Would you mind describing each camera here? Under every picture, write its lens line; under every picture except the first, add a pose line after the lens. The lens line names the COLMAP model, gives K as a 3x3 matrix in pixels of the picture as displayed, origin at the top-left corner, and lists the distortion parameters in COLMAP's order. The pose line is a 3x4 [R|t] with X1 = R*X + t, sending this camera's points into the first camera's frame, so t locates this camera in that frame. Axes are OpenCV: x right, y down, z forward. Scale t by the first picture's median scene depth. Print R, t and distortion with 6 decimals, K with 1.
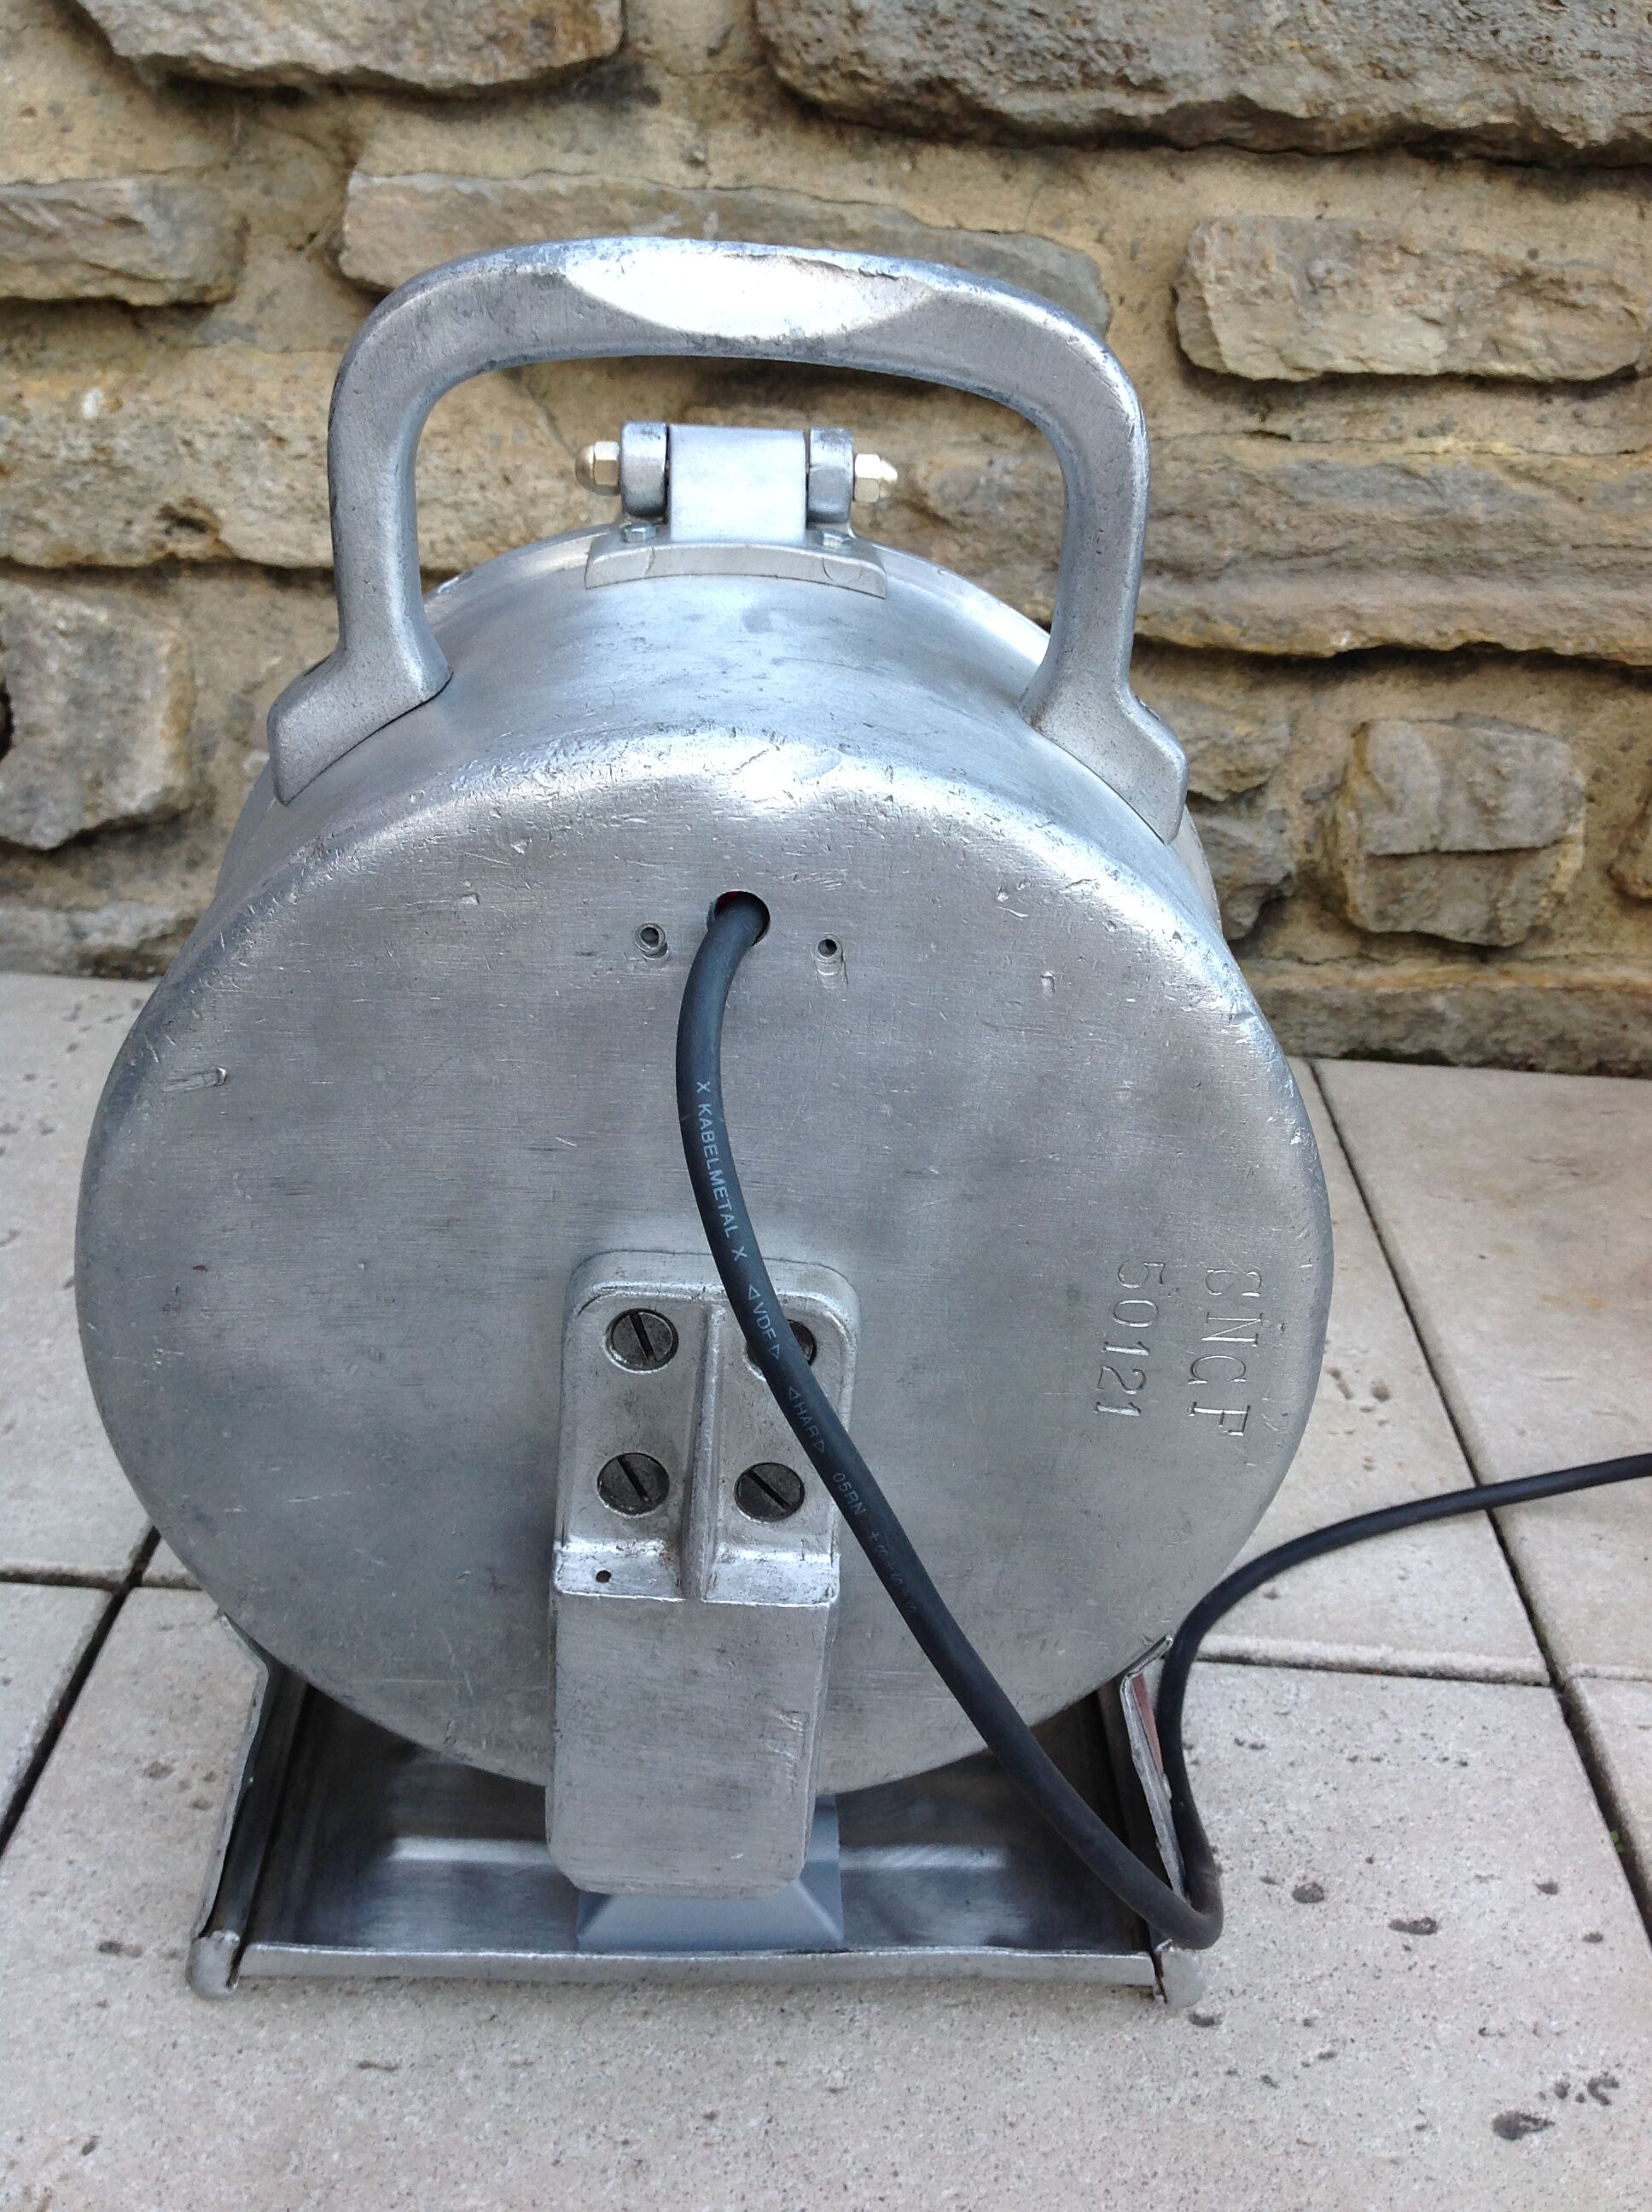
lens RADIAL K [[2141.2, 0, 848.4], [0, 2141.2, 1124.9], [0, 0, 1]] dist [-0.014576, 0.000000]
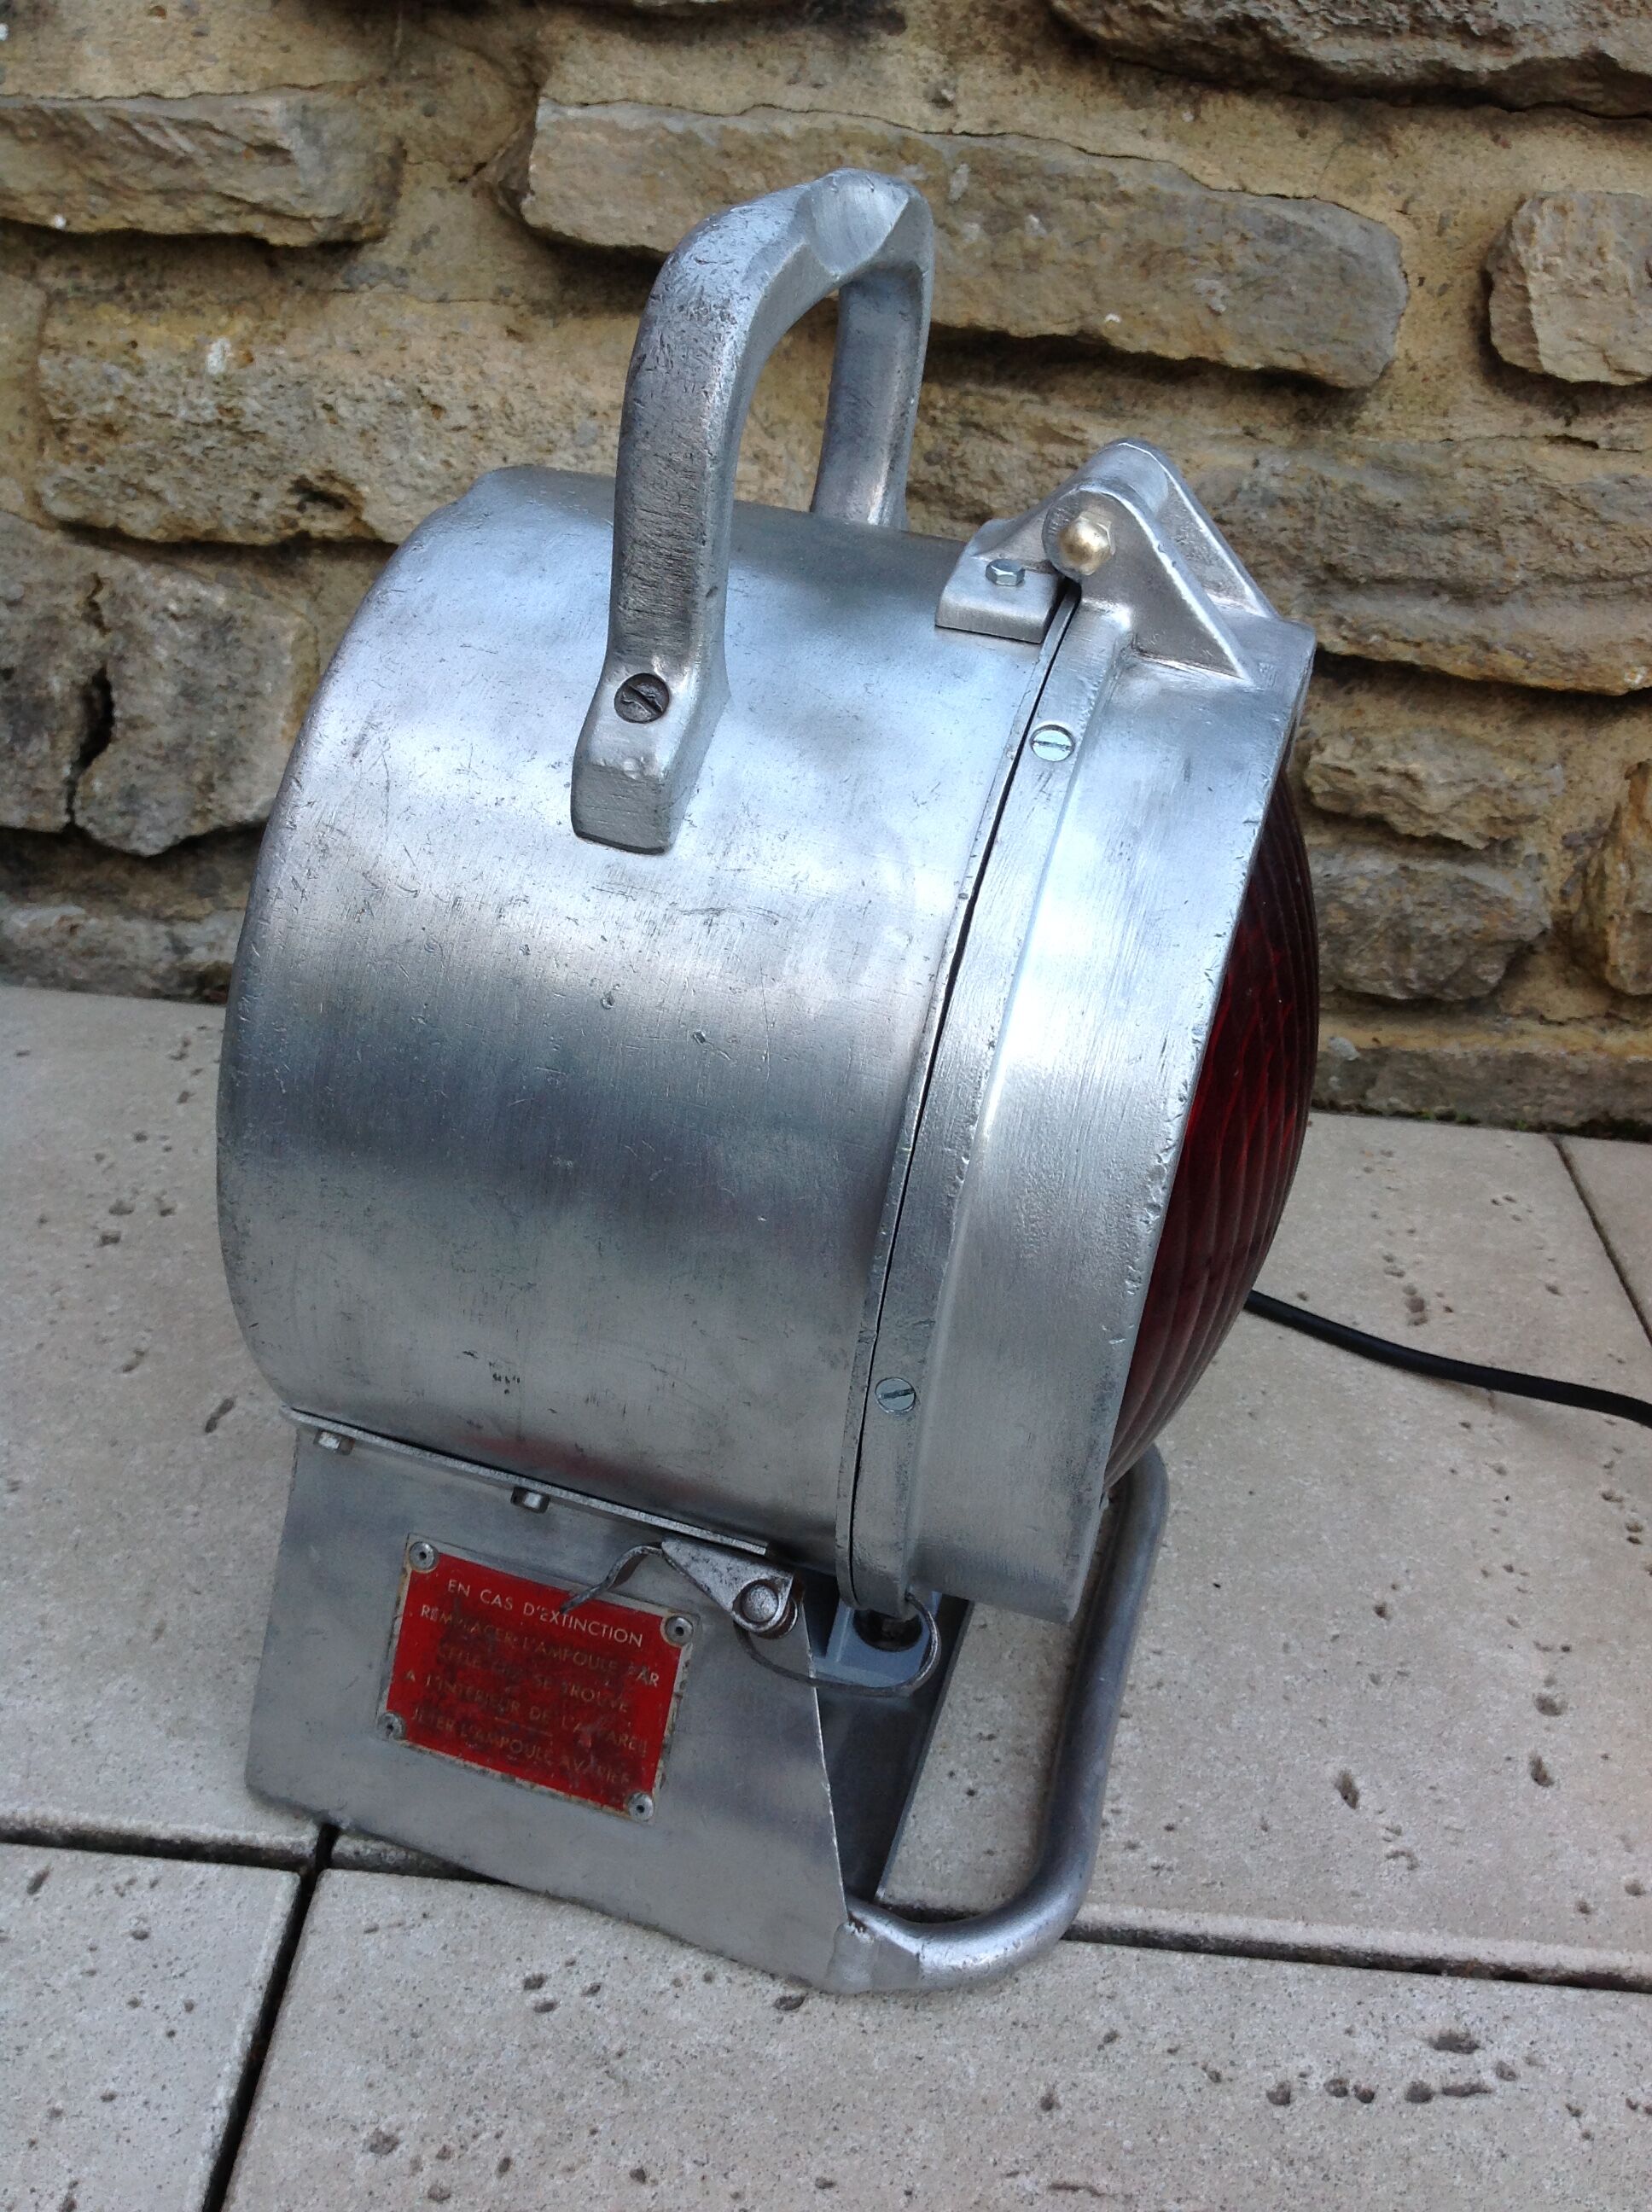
lens RADIAL K [[2141.2, 0, 836.7], [0, 2141.2, 1102.2], [0, 0, 1]] dist [-0.014576, 0.000000]
pose [[0.999448, 0.032350, 0.007503, -0.105233], [-0.032777, 0.997263, 0.066279, -0.106911], [-0.005339, -0.066489, 0.997773, 0.122713]]
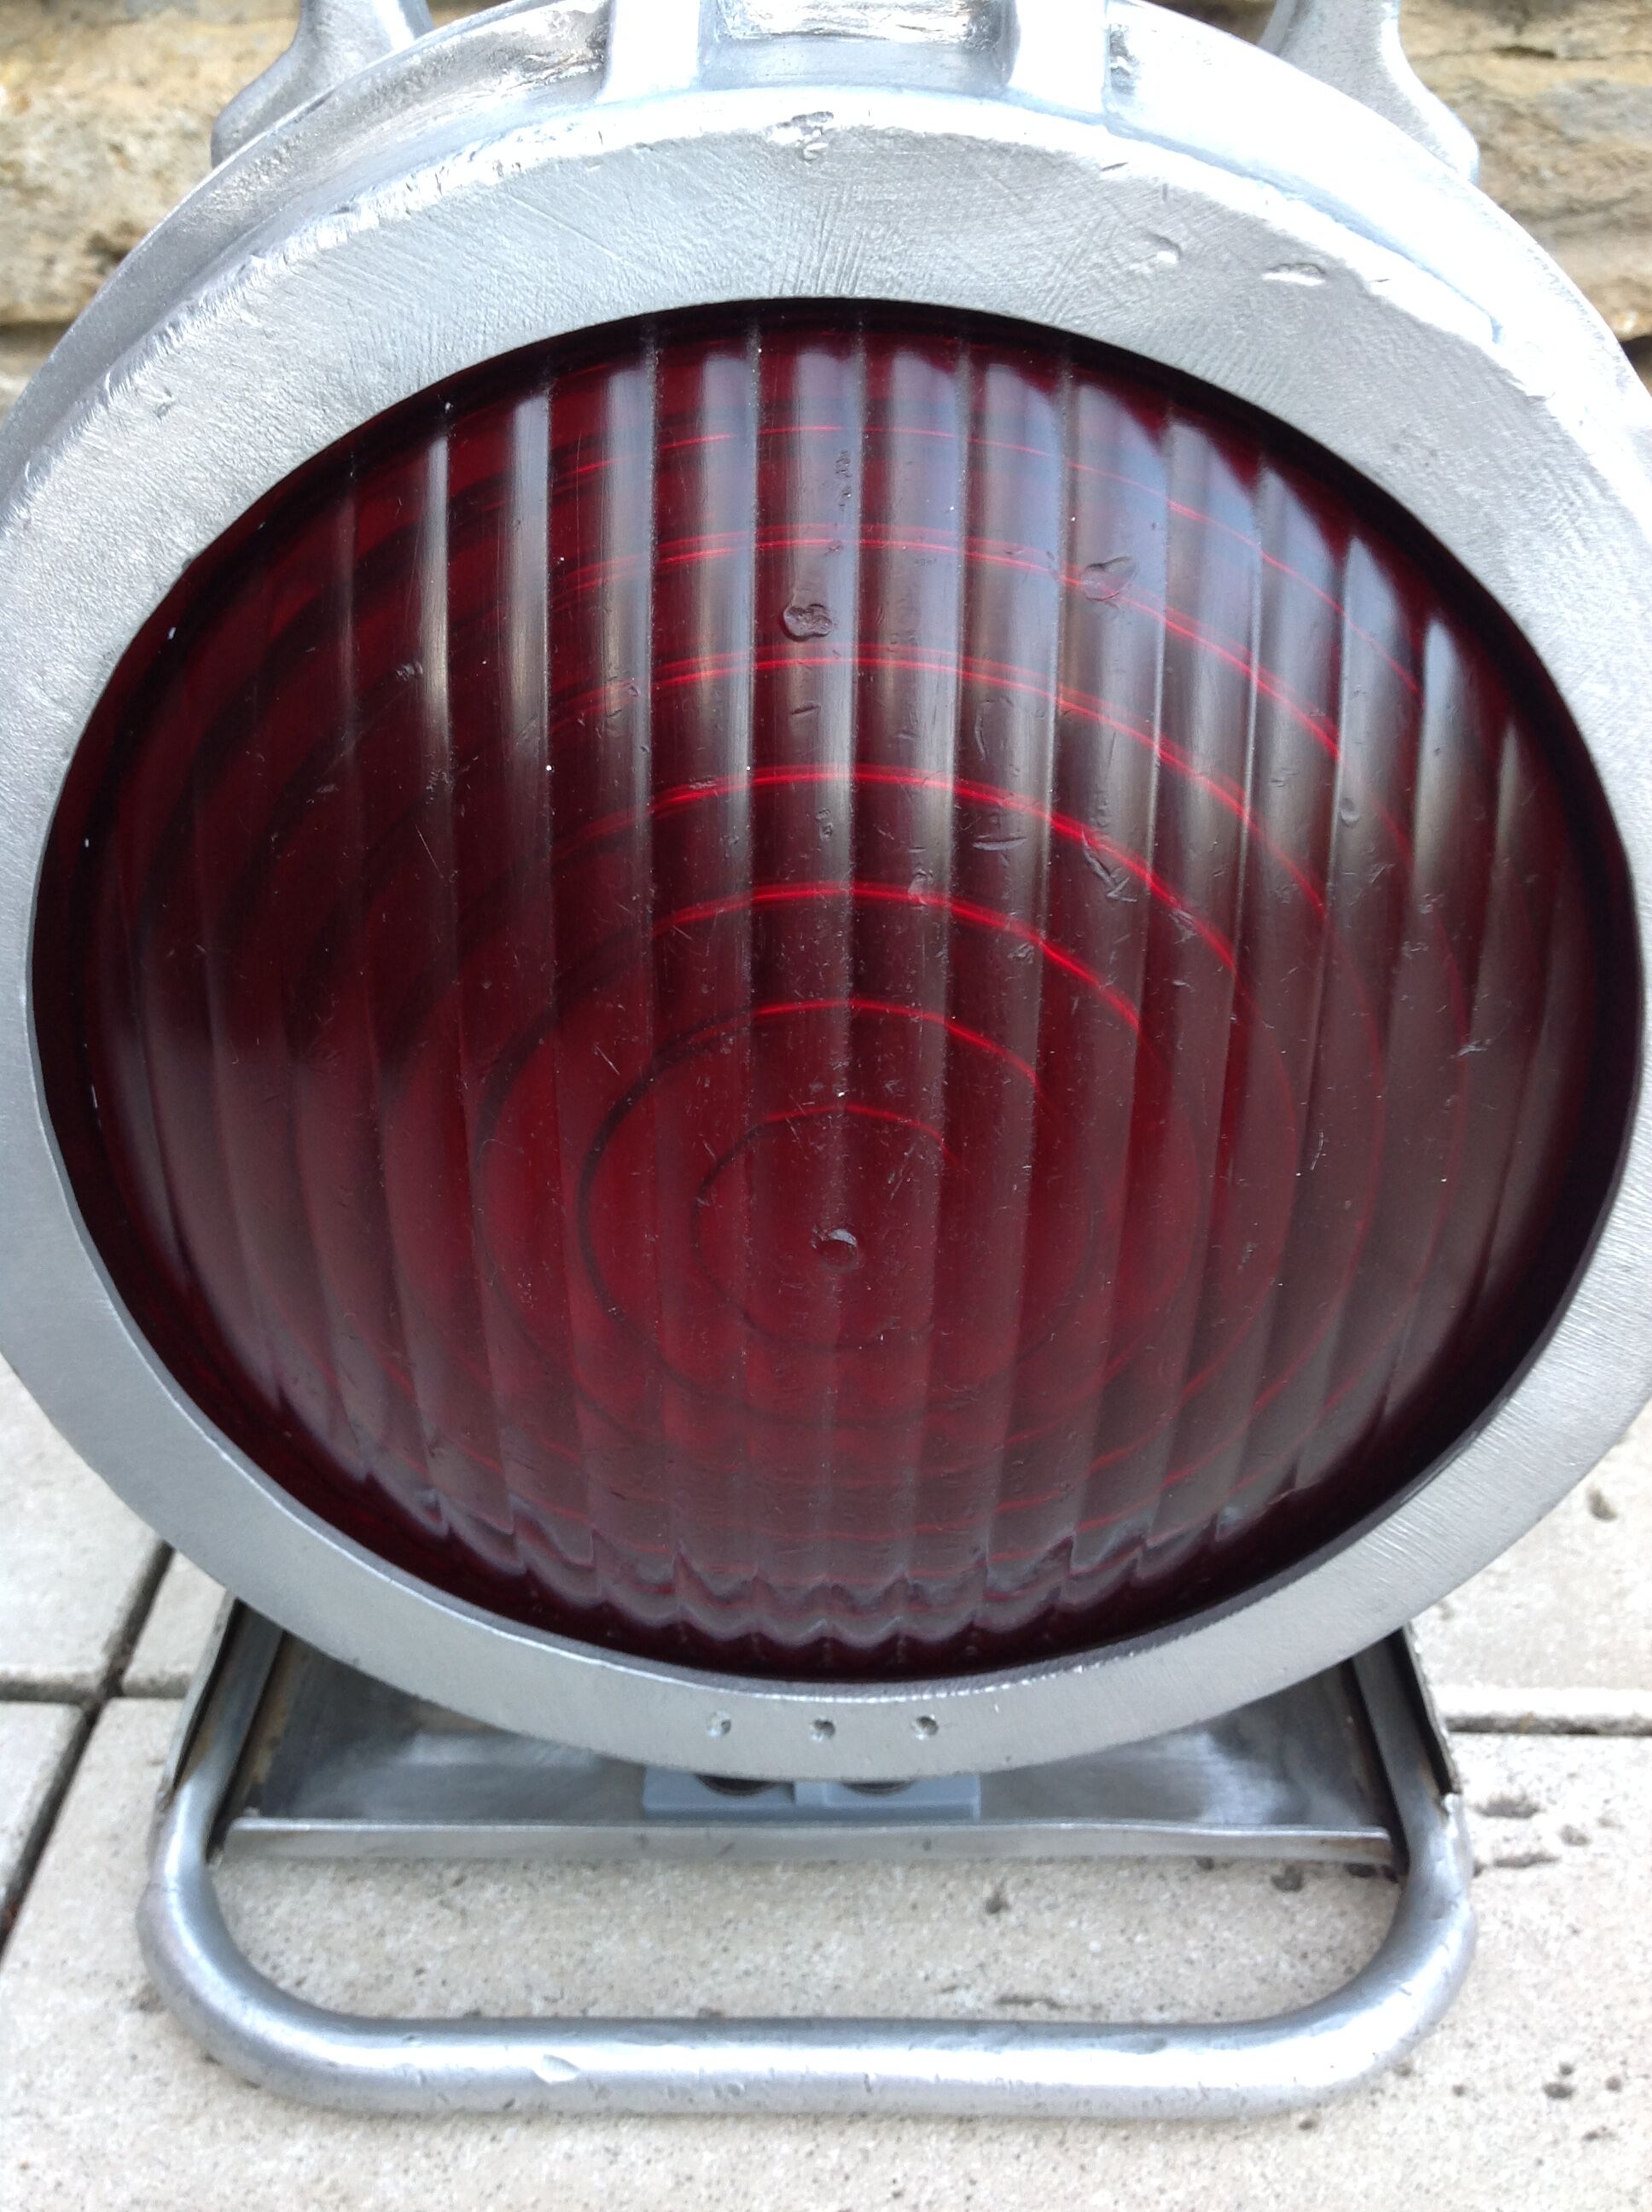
lens RADIAL K [[2141.2, 0, 839.3], [0, 2141.2, 1121.2], [0, 0, 1]] dist [-0.014576, 0.000000]
pose [[0.998386, -0.050723, -0.025563, -0.049303], [0.052096, 0.997056, 0.056256, 0.000792], [0.022635, -0.057497, 0.998089, 0.226842]]
